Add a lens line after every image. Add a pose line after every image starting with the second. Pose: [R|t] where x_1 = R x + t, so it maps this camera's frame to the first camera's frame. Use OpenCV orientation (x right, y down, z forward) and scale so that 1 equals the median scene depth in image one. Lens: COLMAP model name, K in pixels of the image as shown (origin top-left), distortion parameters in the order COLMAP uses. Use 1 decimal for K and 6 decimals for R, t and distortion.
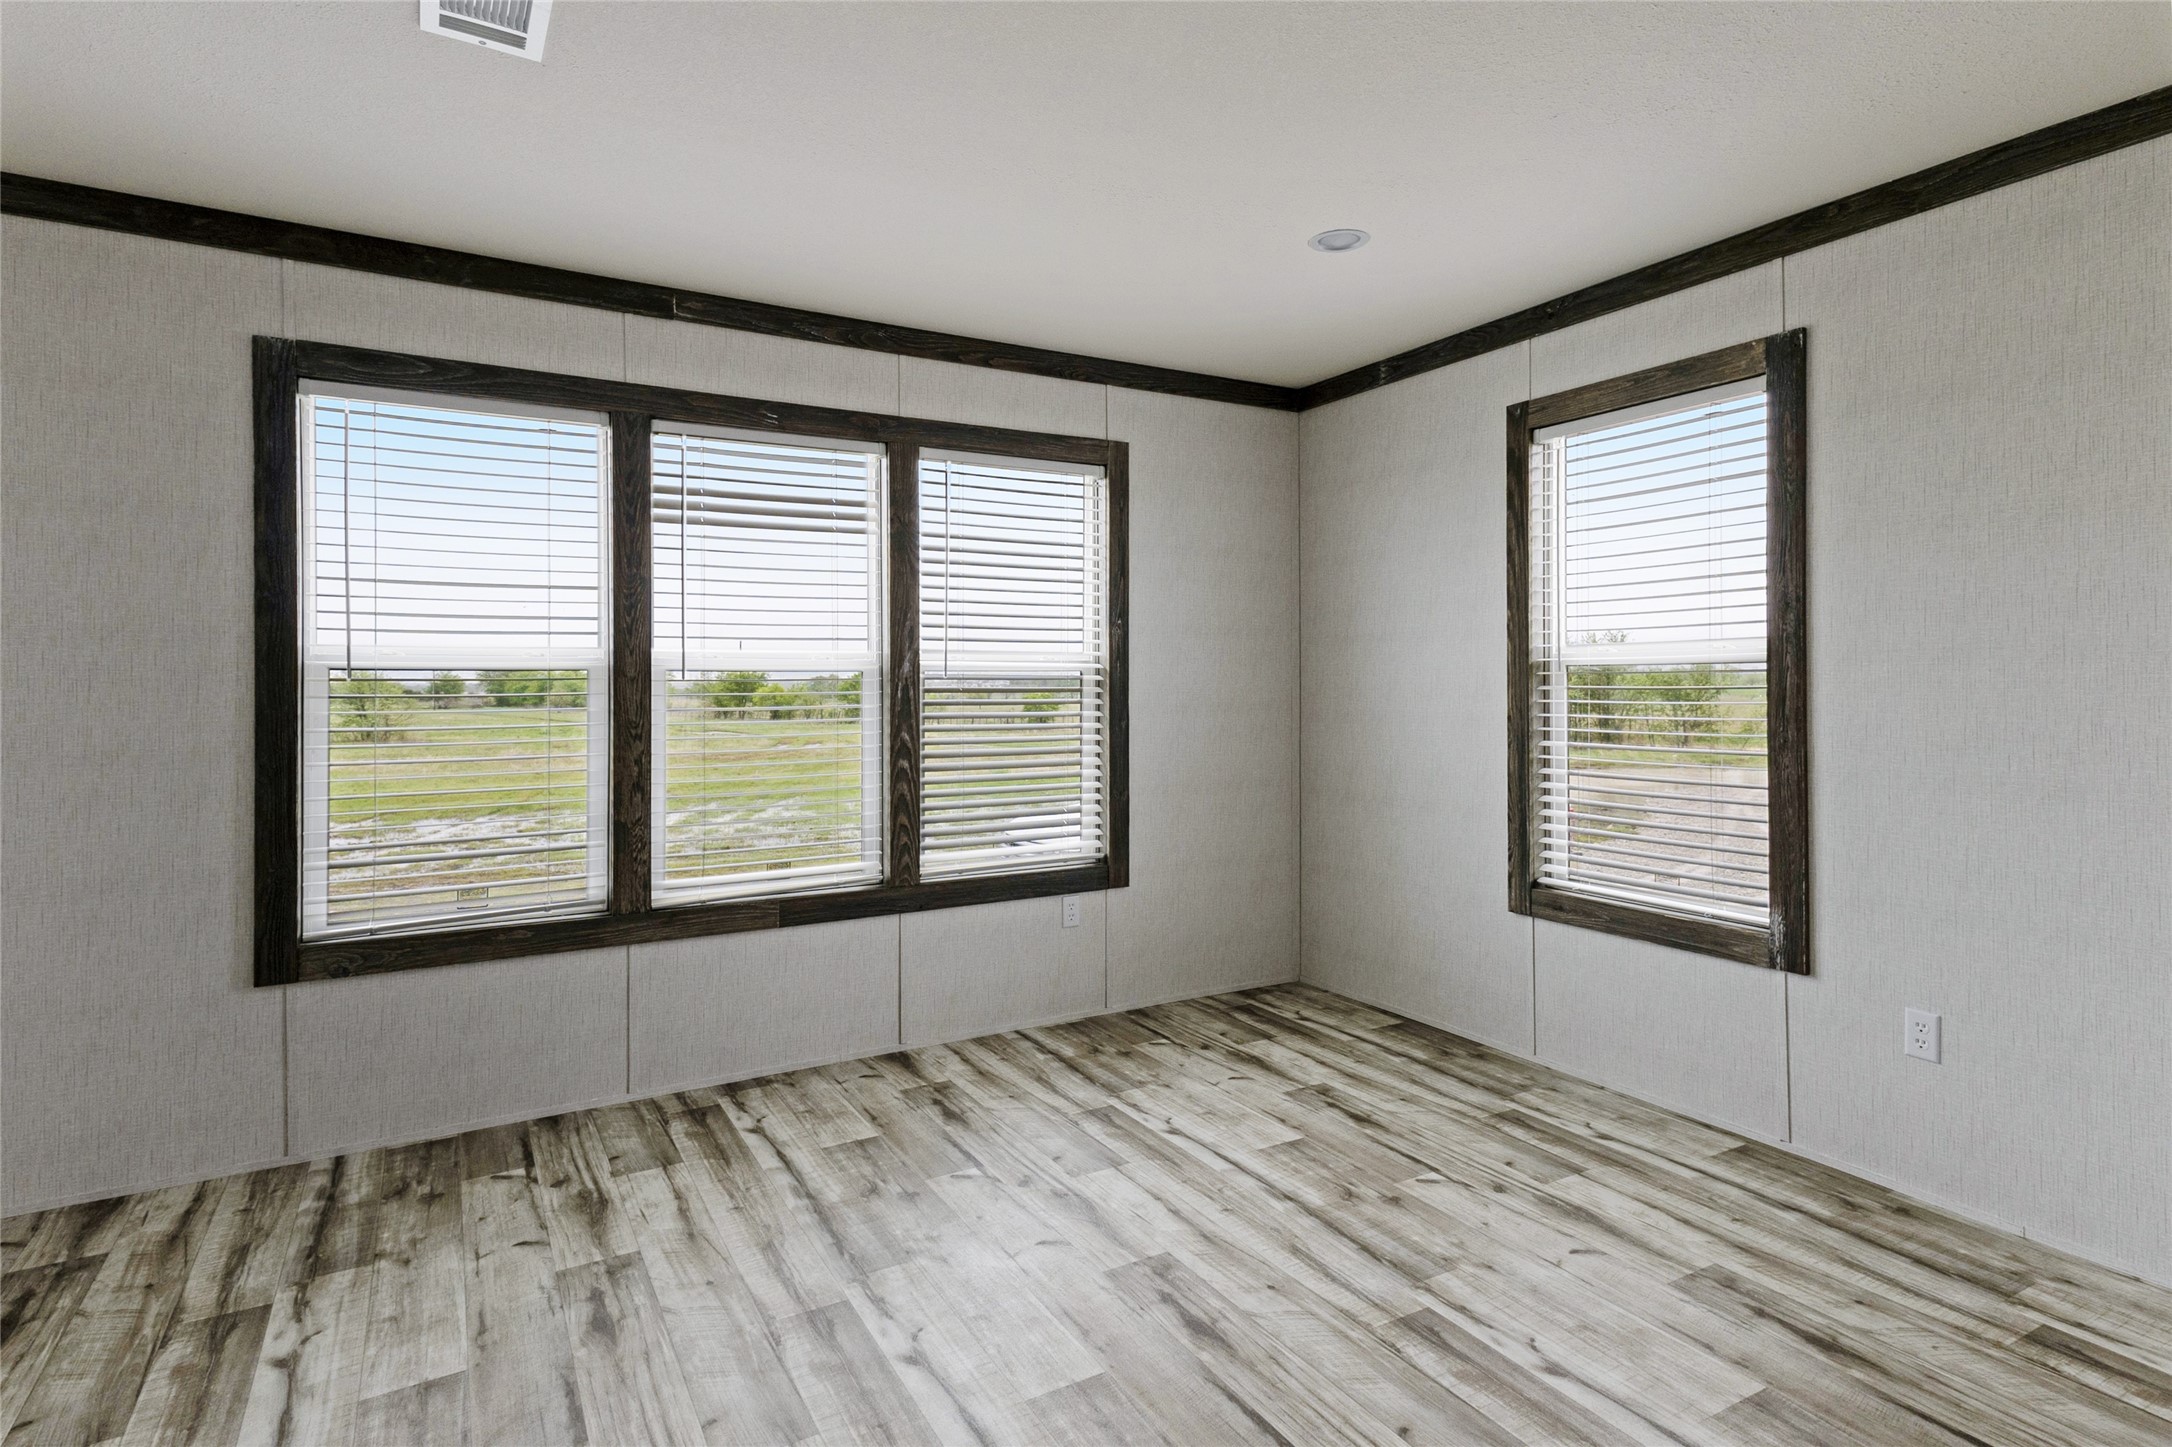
lens RADIAL K [[1126.5, 0, 1087.5], [0, 1126.5, 674.3], [0, 0, 1]] dist [0.055534, -0.017988]
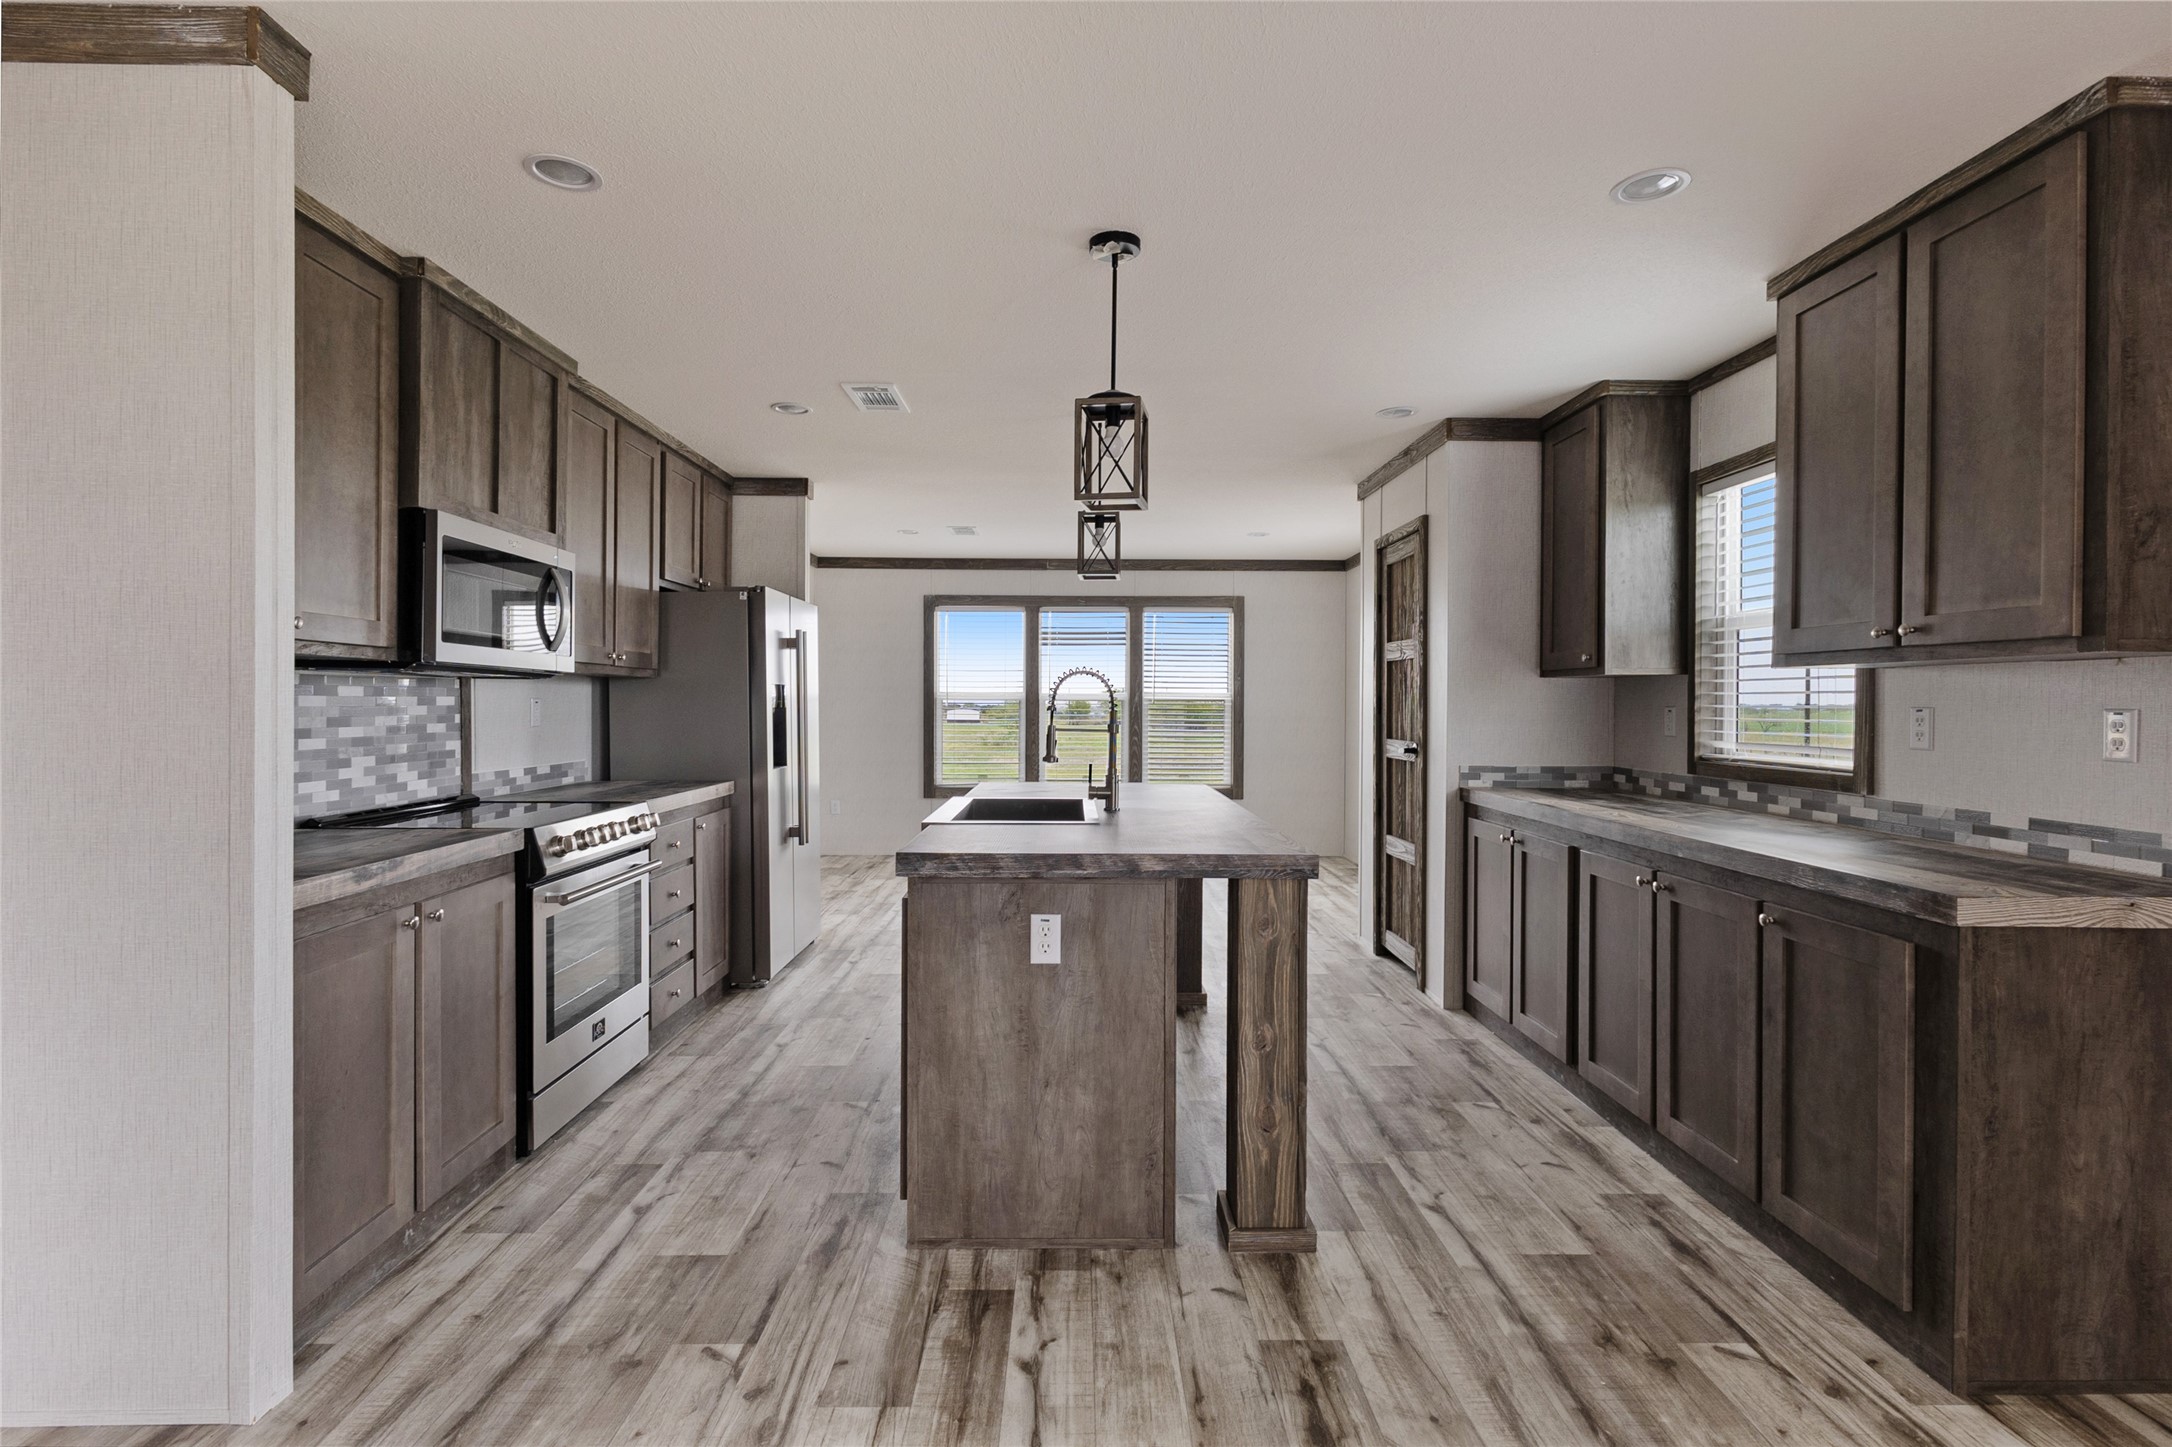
lens RADIAL K [[1028.8, 0, 1091.9], [0, 1028.8, 720.9], [0, 0, 1]] dist [-0.000418, -0.000238]
pose [[0.875935, 0.017160, -0.482123, 0.919127], [-0.006275, 0.999688, 0.024181, -0.013030], [0.482388, -0.018156, 0.875770, -1.101895]]
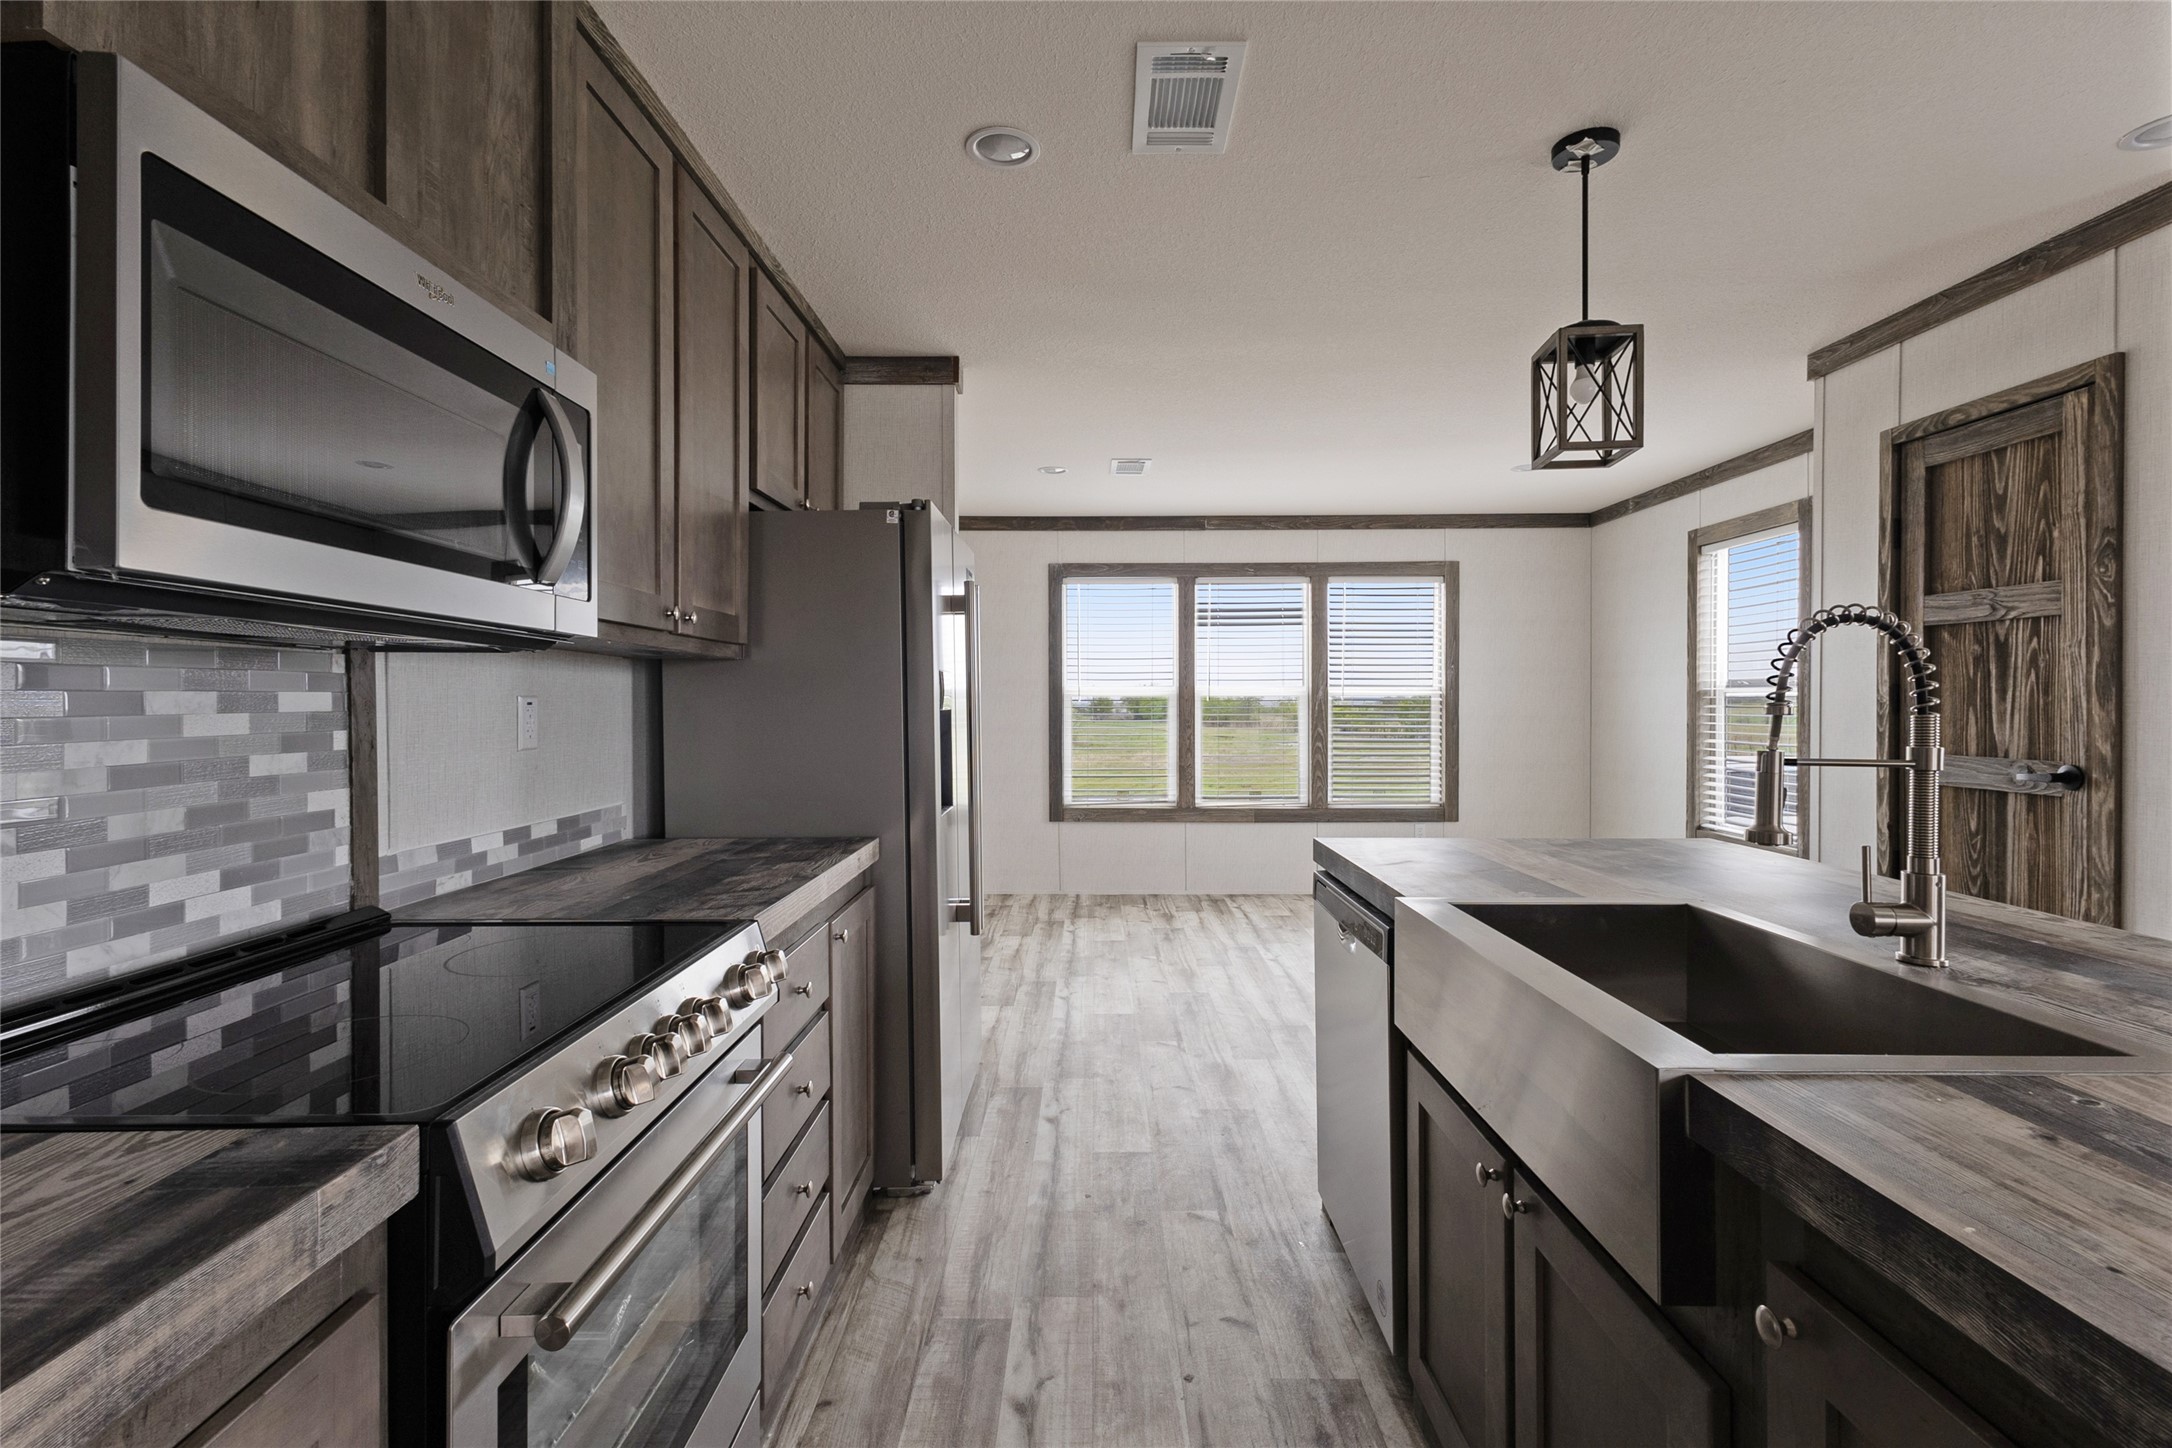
lens RADIAL K [[999.4, 0, 1086.6], [0, 999.4, 712.3], [0, 0, 1]] dist [0.018458, -0.000129]
pose [[0.864692, 0.008302, -0.502233, 0.384486], [0.001033, 0.999832, 0.018307, -0.007169], [0.502301, -0.016348, 0.864538, -0.728975]]
